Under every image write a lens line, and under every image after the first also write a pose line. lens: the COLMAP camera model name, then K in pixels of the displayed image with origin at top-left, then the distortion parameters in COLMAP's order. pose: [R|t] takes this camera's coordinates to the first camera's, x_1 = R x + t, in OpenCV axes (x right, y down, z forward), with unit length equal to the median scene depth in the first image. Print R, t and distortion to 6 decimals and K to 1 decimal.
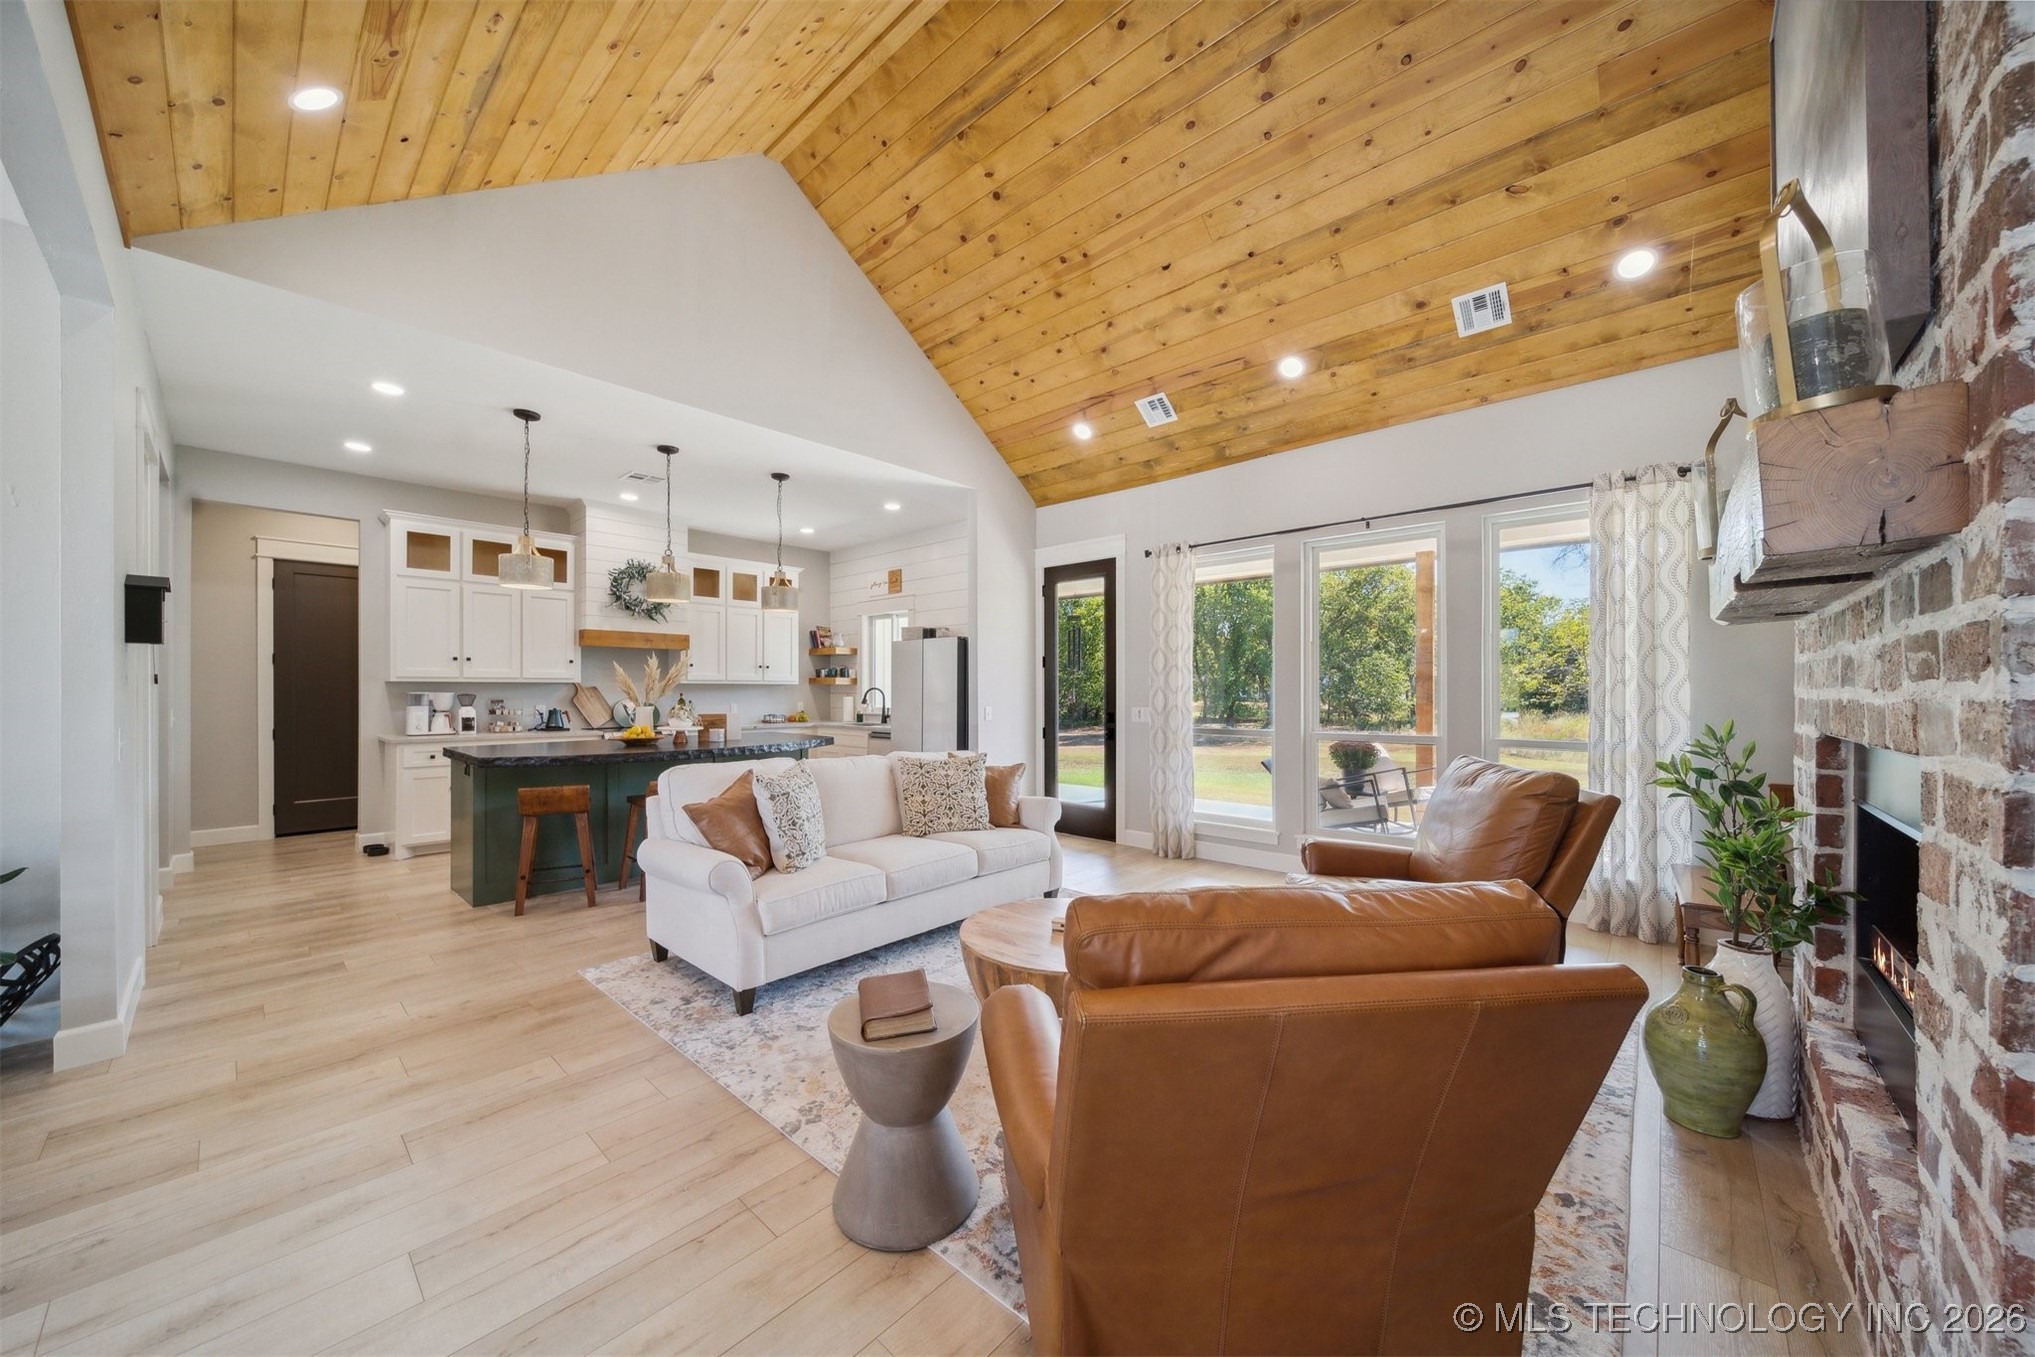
lens RADIAL K [[717.1, 0, 1006.2], [0, 717.1, 689.8], [0, 0, 1]] dist [-0.000655, -0.000409]
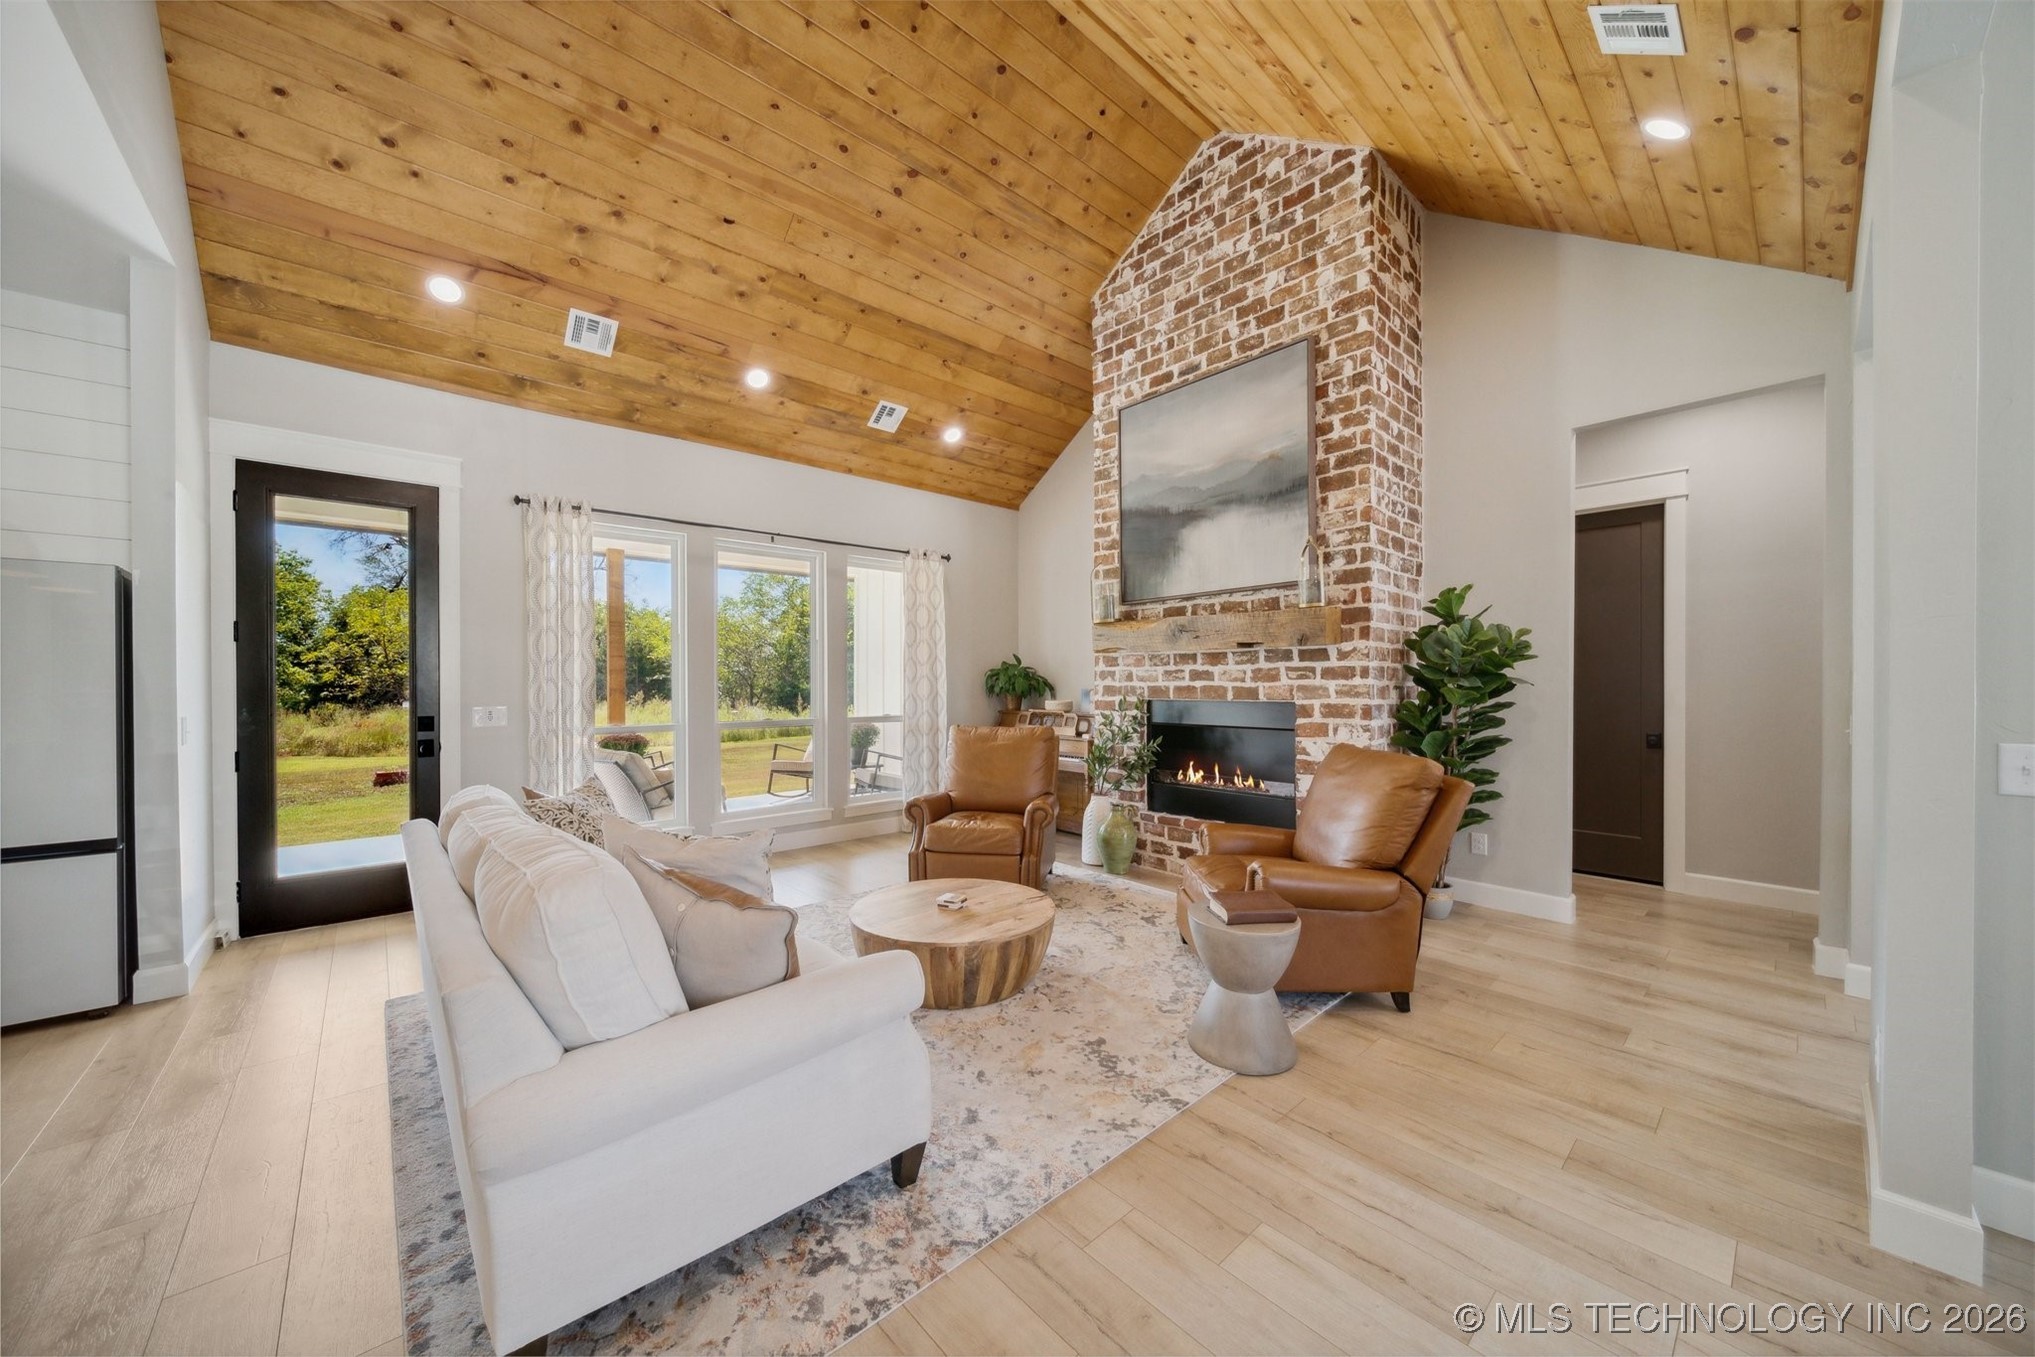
lens RADIAL K [[712.3, 0, 1011.1], [0, 712.3, 686.5], [0, 0, 1]] dist [0.000317, -0.001474]
pose [[0.097207, -0.006728, 0.995241, -0.508712], [0.000277, 0.999977, 0.006733, -0.000504], [-0.995264, -0.000379, 0.097206, 0.430462]]
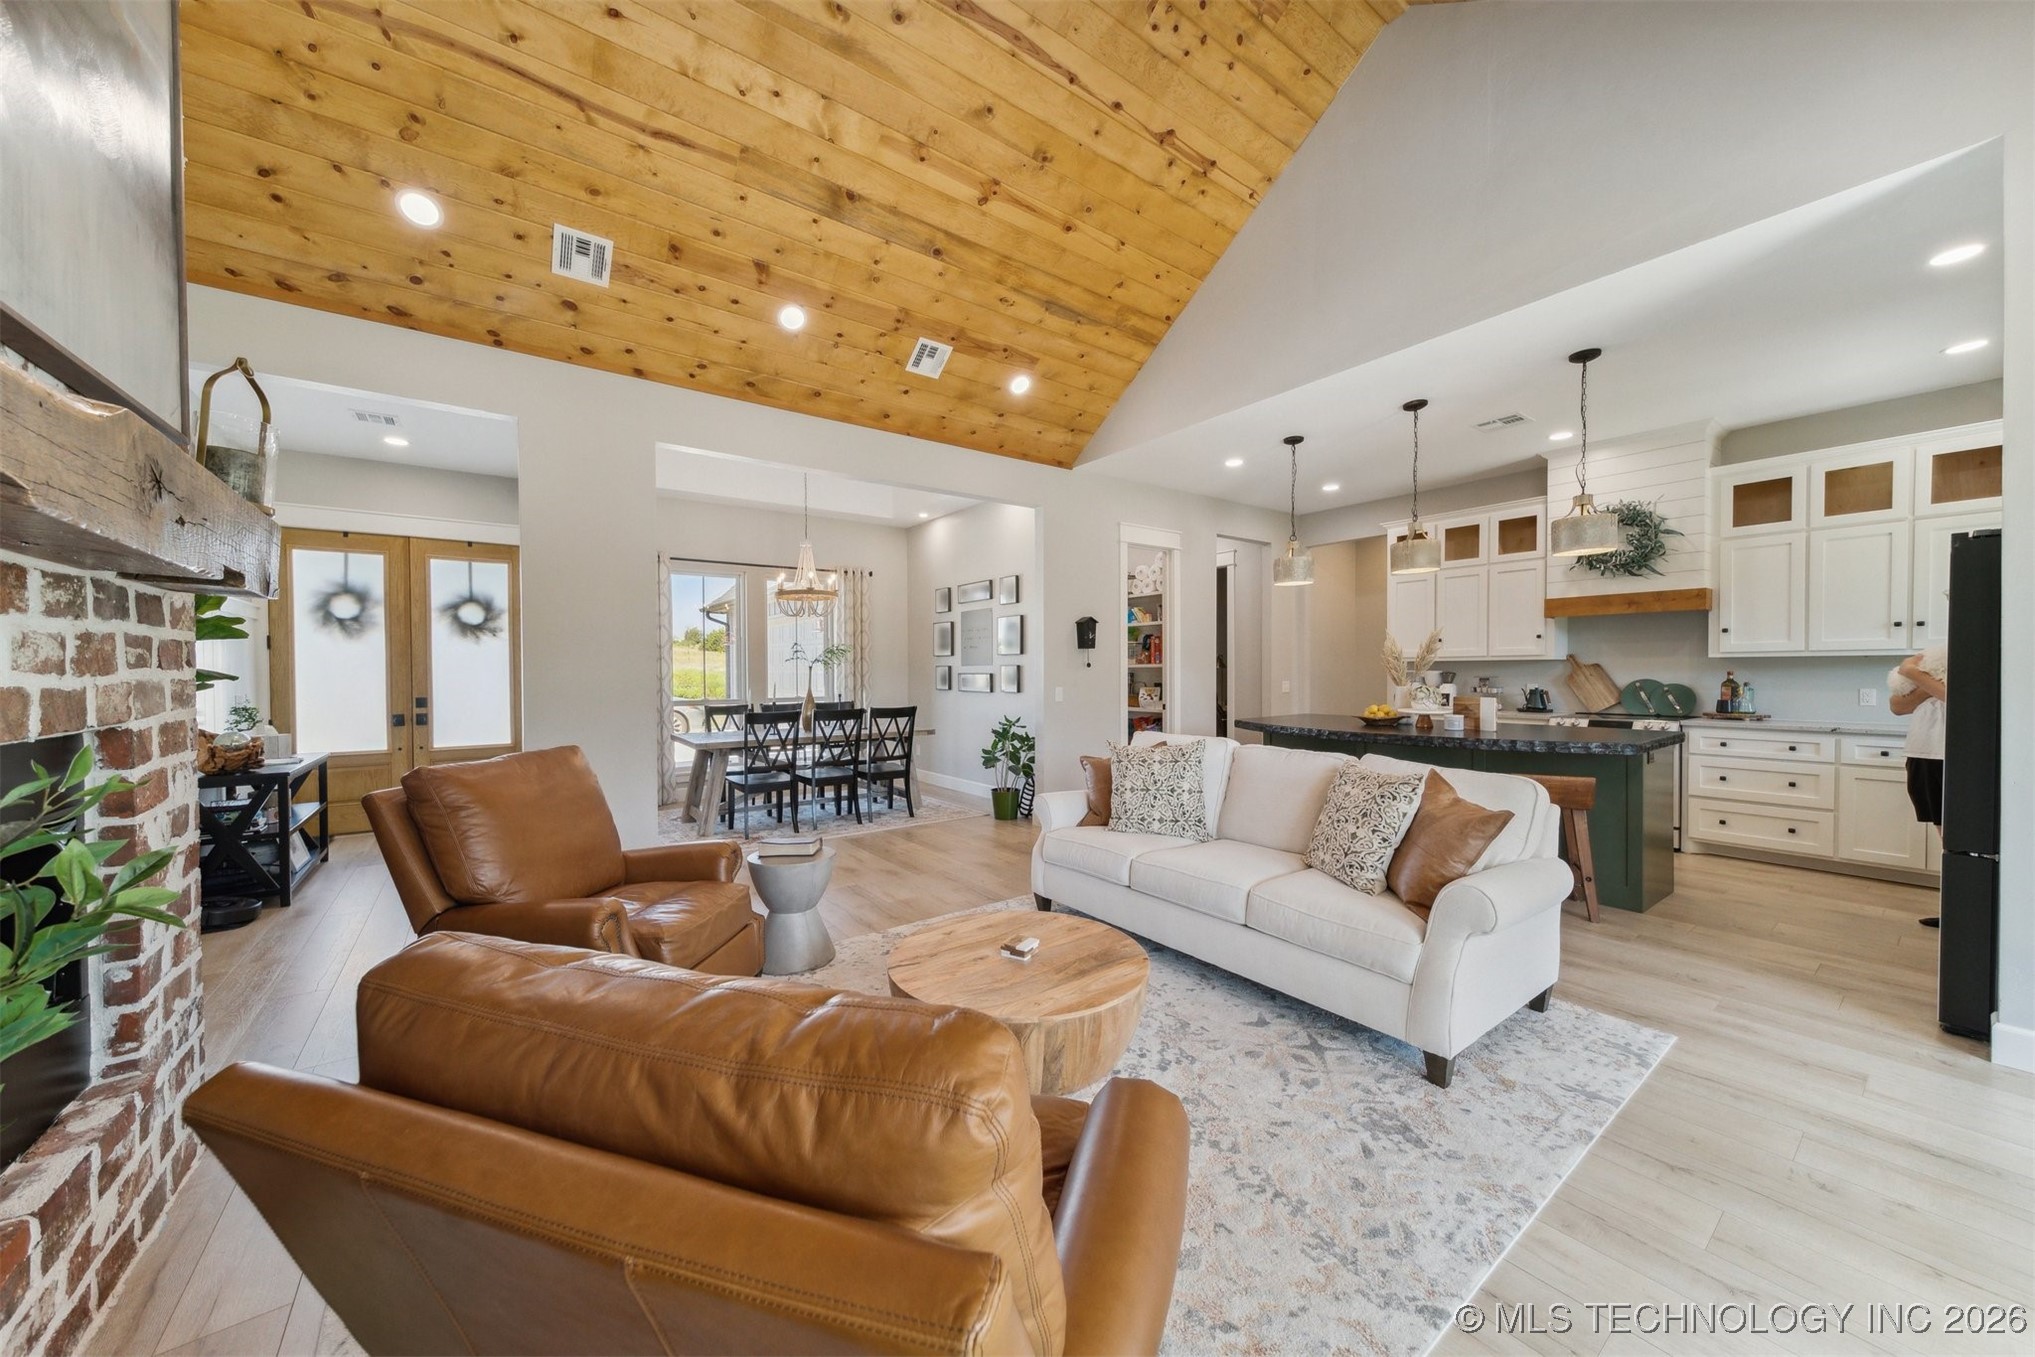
lens RADIAL K [[714.8, 0, 1010.0], [0, 714.8, 681.1], [0, 0, 1]] dist [0.002080, -0.000025]
pose [[-0.195192, 0.015106, -0.980649, 0.479808], [0.005471, 0.999883, 0.014313, 0.000342], [0.980750, -0.002571, -0.195252, 0.612217]]
